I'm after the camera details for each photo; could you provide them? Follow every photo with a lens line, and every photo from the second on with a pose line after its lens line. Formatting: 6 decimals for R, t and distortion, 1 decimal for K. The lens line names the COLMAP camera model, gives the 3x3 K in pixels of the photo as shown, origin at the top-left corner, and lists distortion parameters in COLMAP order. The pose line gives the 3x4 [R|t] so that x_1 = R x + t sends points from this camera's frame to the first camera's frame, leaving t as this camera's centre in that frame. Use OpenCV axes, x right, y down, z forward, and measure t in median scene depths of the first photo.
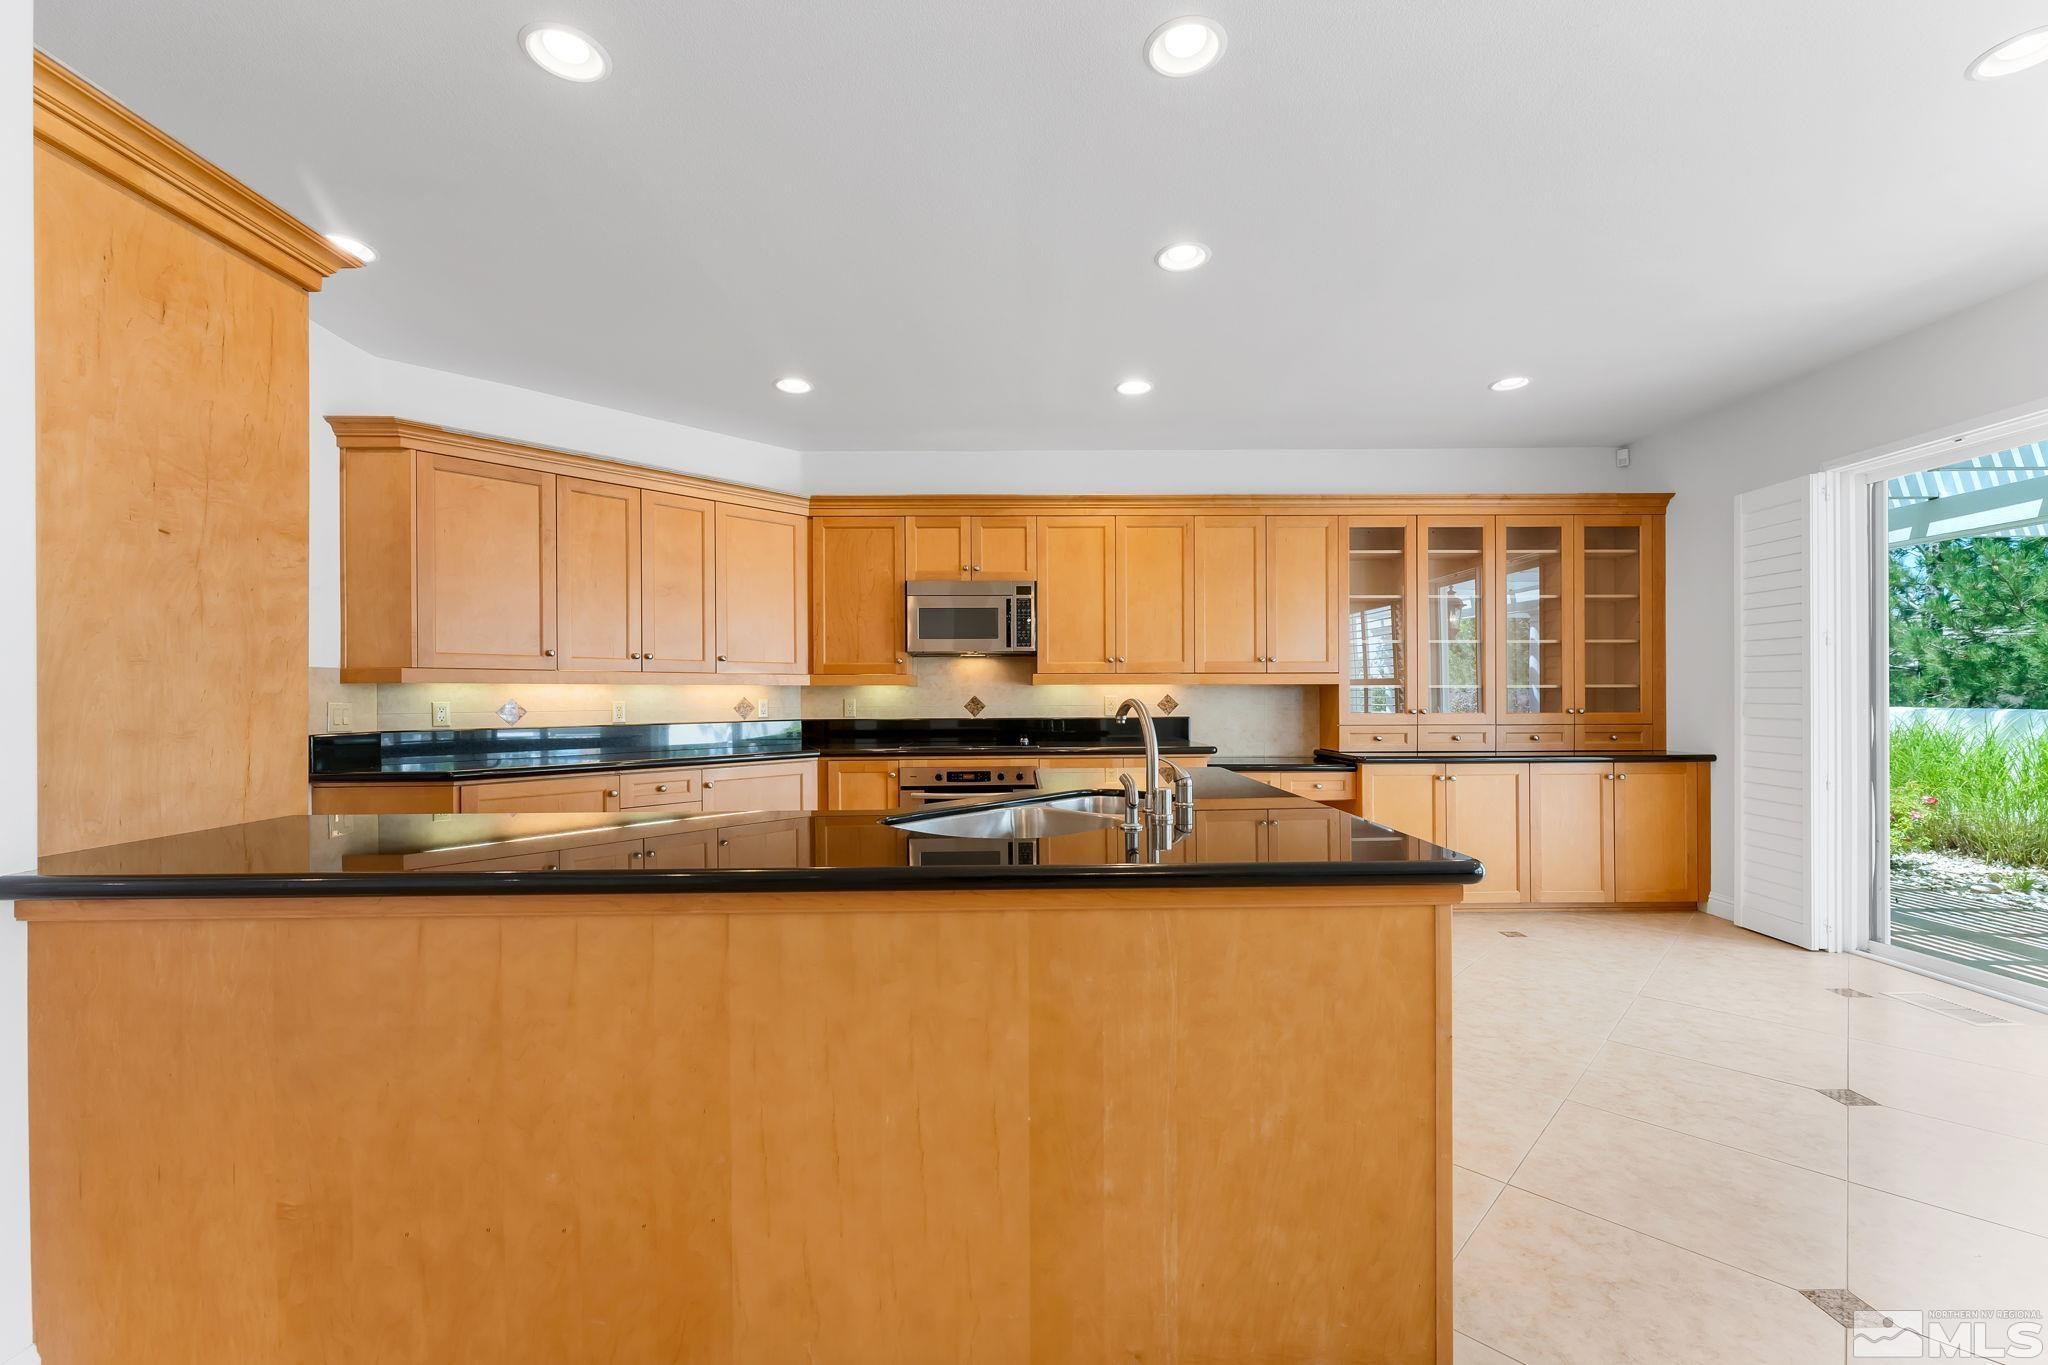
lens RADIAL K [[832.1, 0, 1030.5], [0, 832.1, 695.4], [0, 0, 1]] dist [-0.001234, -0.000021]
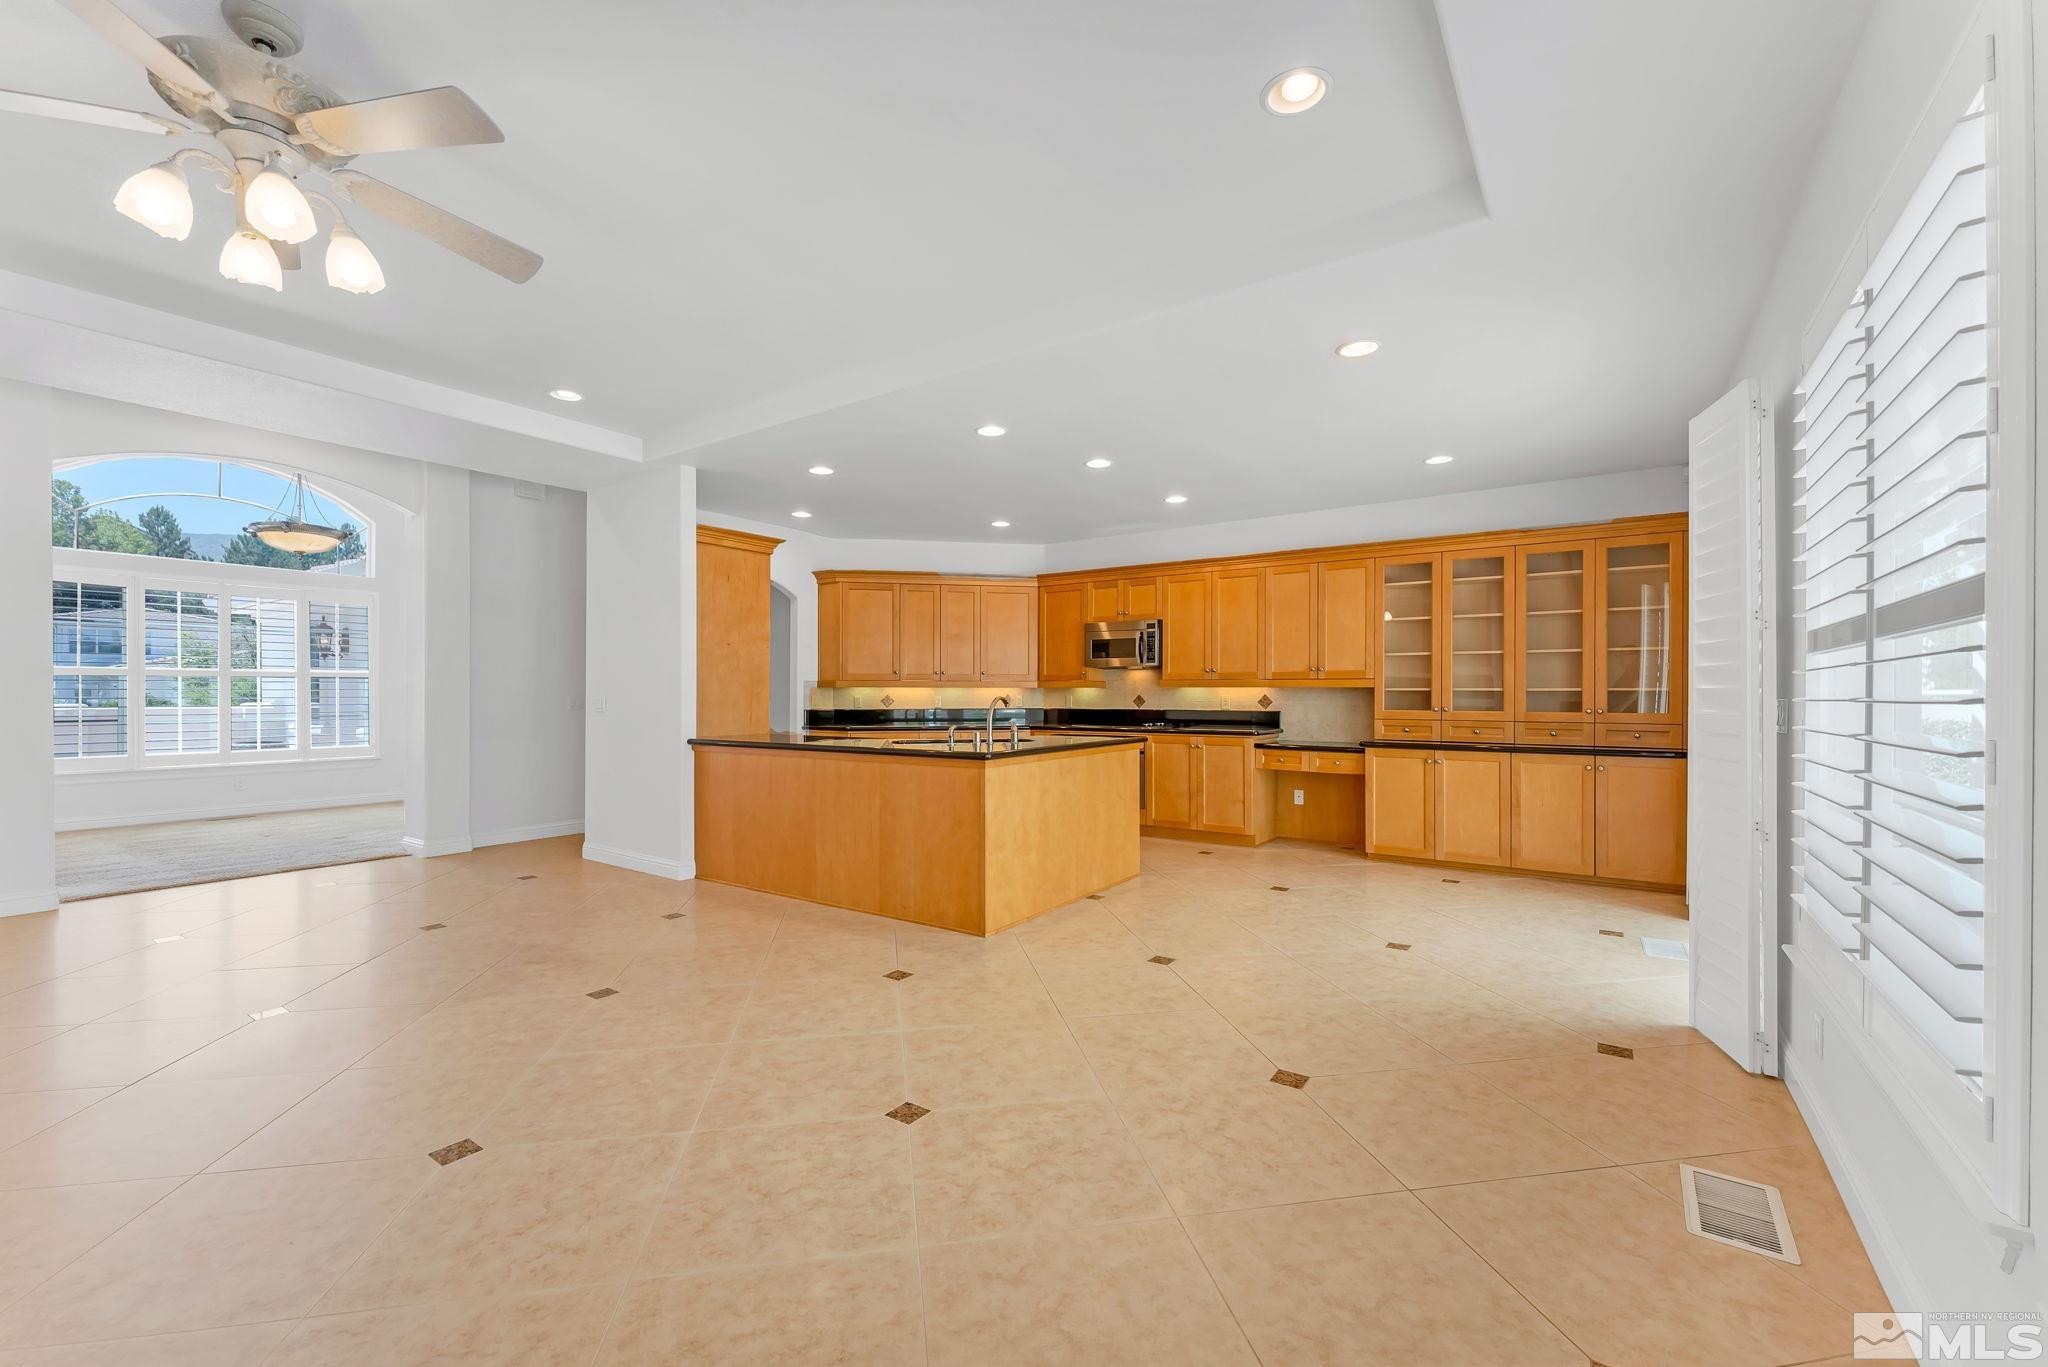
lens RADIAL K [[832.1, 0, 1030.5], [0, 832.1, 696.4], [0, 0, 1]] dist [-0.001234, -0.000021]
pose [[0.817810, 0.007685, -0.575437, 0.687834], [-0.004762, 0.999967, 0.006587, -0.005490], [0.575469, -0.002647, 0.817820, -0.379160]]
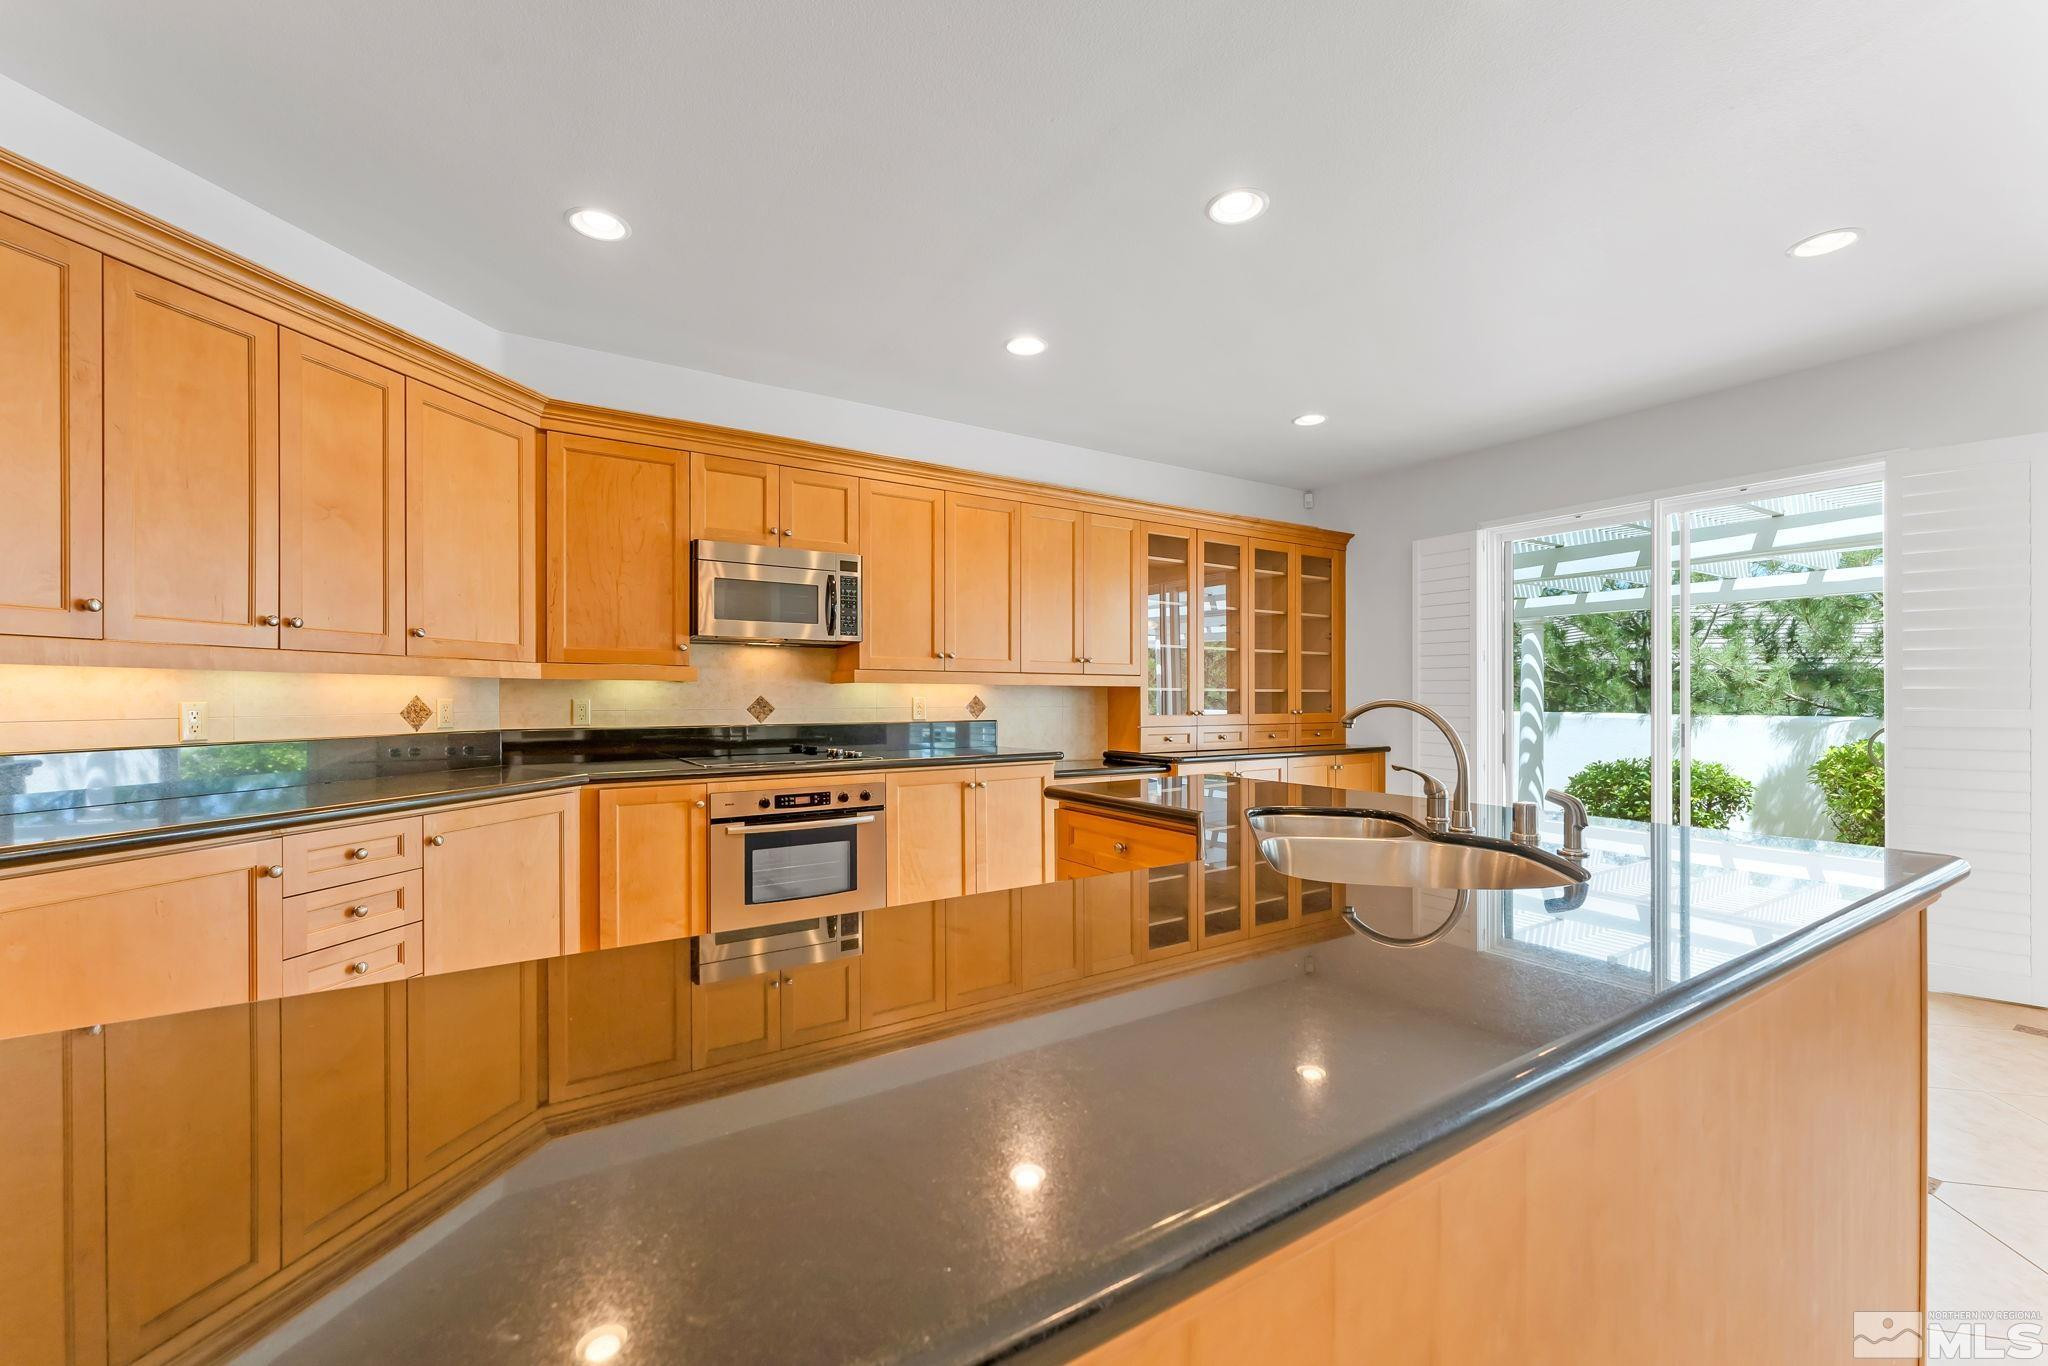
lens RADIAL K [[832.1, 0, 1030.5], [0, 832.1, 695.9], [0, 0, 1]] dist [-0.001234, -0.000021]
pose [[0.844286, 0.005786, 0.535862, -0.290999], [-0.004763, 0.999983, -0.003292, 0.002106], [-0.535872, 0.000227, 0.844299, 0.216859]]
